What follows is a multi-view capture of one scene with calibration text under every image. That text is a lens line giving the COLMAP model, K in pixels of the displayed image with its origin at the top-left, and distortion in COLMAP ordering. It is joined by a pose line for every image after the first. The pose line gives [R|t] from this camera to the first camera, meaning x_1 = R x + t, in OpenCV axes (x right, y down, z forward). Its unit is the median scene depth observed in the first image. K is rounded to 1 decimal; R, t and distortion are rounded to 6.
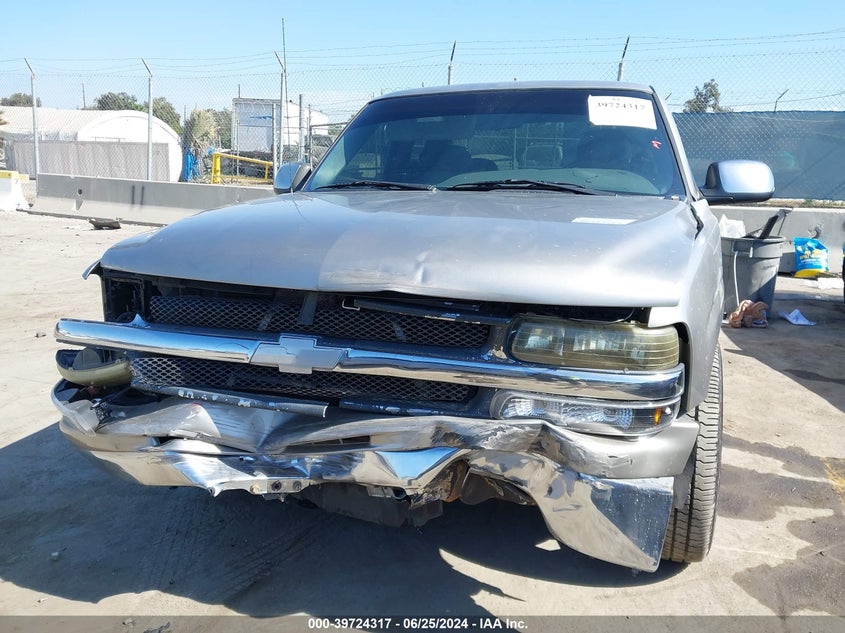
lens RADIAL K [[687.5, 0, 422.5], [0, 687.5, 316.5], [0, 0, 1]] dist [-0.003934, -0.012308]
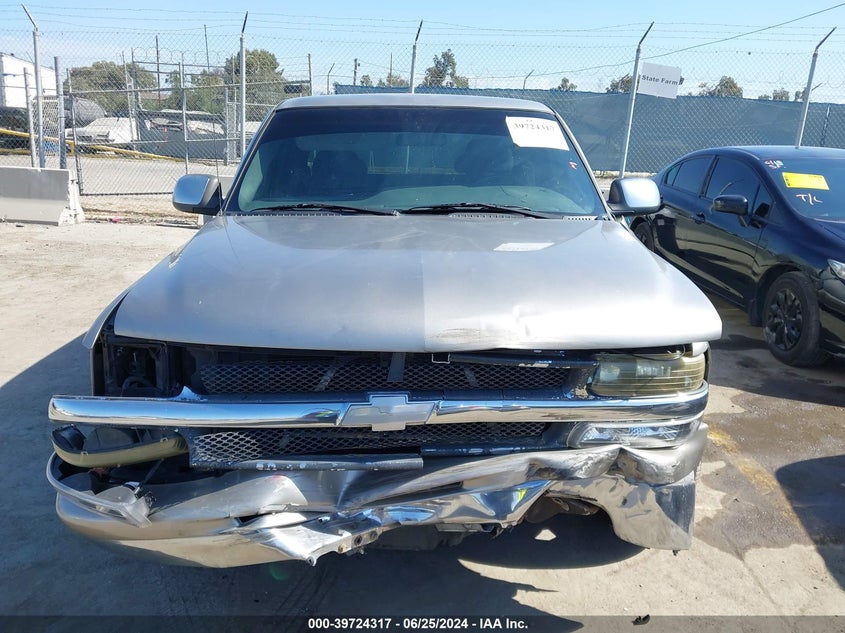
lens RADIAL K [[687.5, 0, 422.5], [0, 687.5, 316.5], [0, 0, 1]] dist [-0.003934, -0.012308]
pose [[0.928147, -0.086430, 0.362040, -0.468914], [0.064406, 0.995287, 0.072491, -0.148871], [-0.366600, -0.043965, 0.929339, 0.045385]]
